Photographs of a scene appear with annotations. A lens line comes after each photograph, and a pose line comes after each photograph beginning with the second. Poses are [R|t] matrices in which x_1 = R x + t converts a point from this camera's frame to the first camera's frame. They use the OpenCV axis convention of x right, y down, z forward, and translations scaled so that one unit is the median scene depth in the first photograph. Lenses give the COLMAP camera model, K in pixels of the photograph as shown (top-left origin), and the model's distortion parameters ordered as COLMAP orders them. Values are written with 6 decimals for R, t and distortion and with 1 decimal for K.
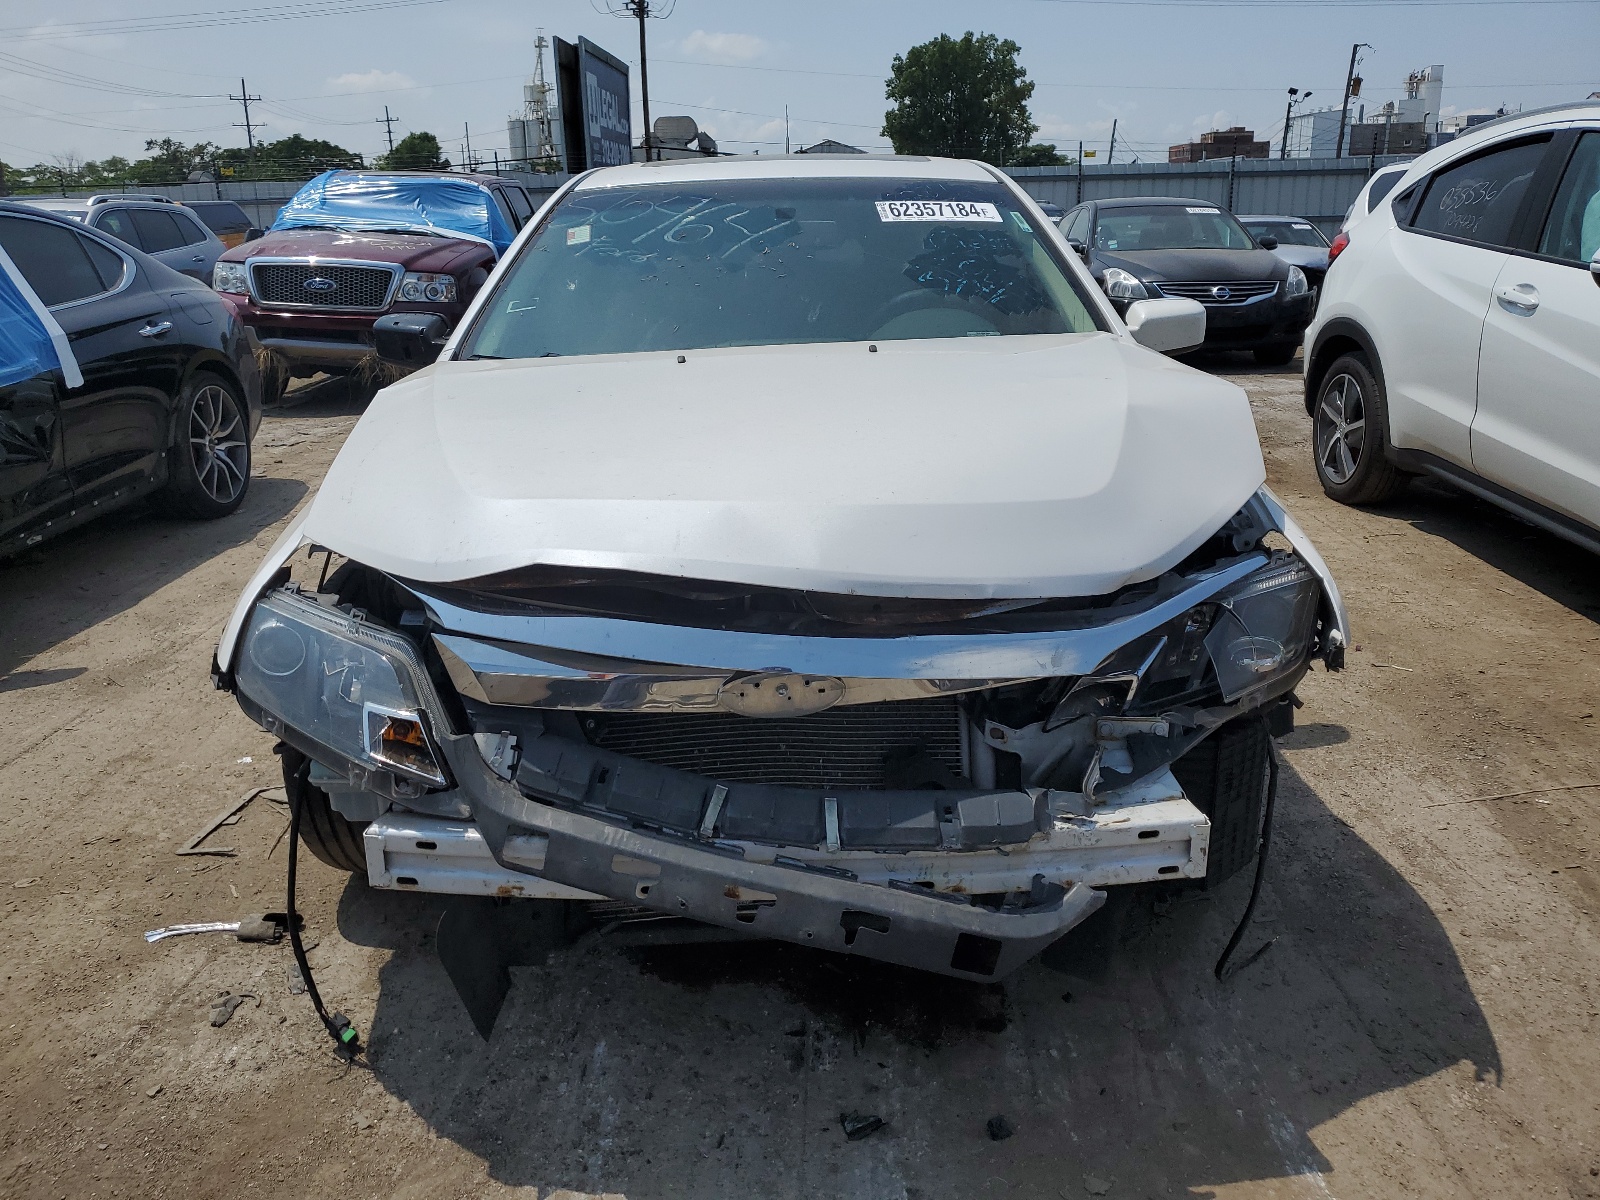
lens RADIAL K [[1215.0, 0, 800.0], [0, 1215.0, 600.0], [0, 0, 1]] dist [0.034043, 0.002690]
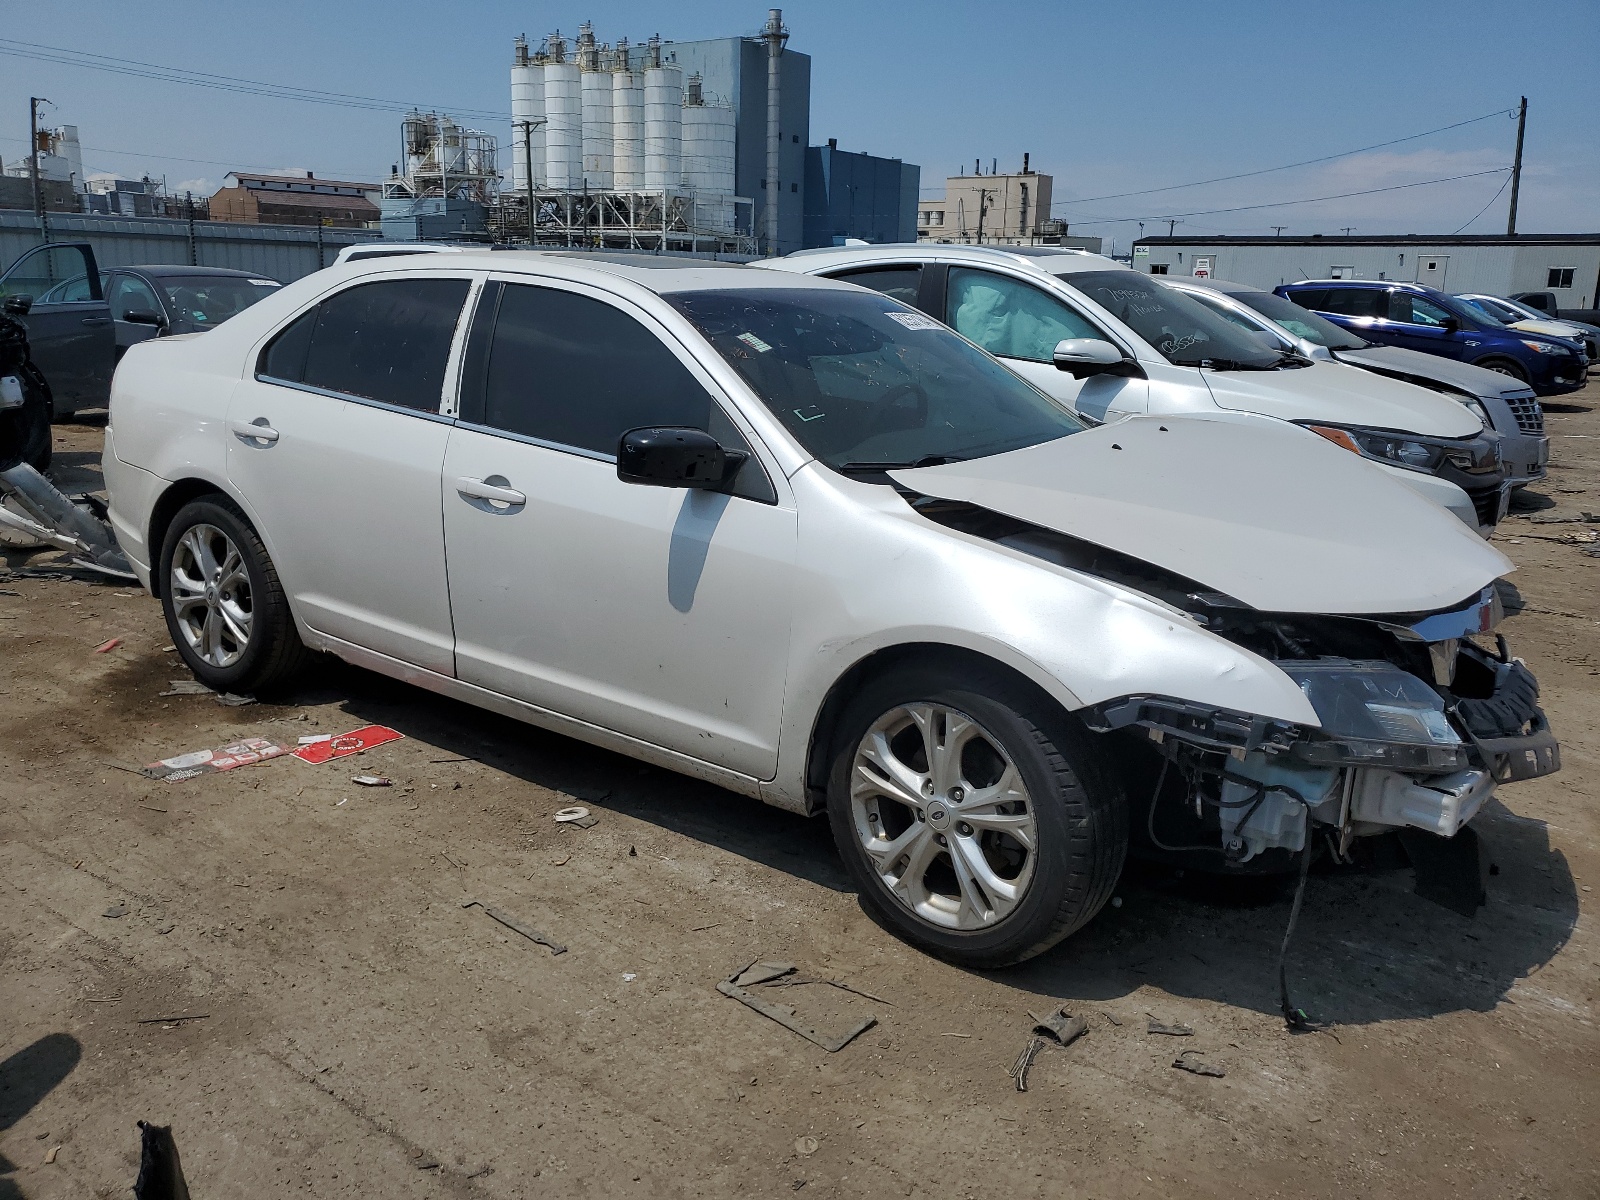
lens RADIAL K [[1227.5, 0, 800.0], [0, 1227.5, 600.0], [0, 0, 1]] dist [0.010156, 0.002112]
pose [[0.577114, -0.161958, 0.800443, -1.440050], [0.200110, 0.978303, 0.053667, -0.185935], [-0.791768, 0.129204, 0.597001, 0.581066]]
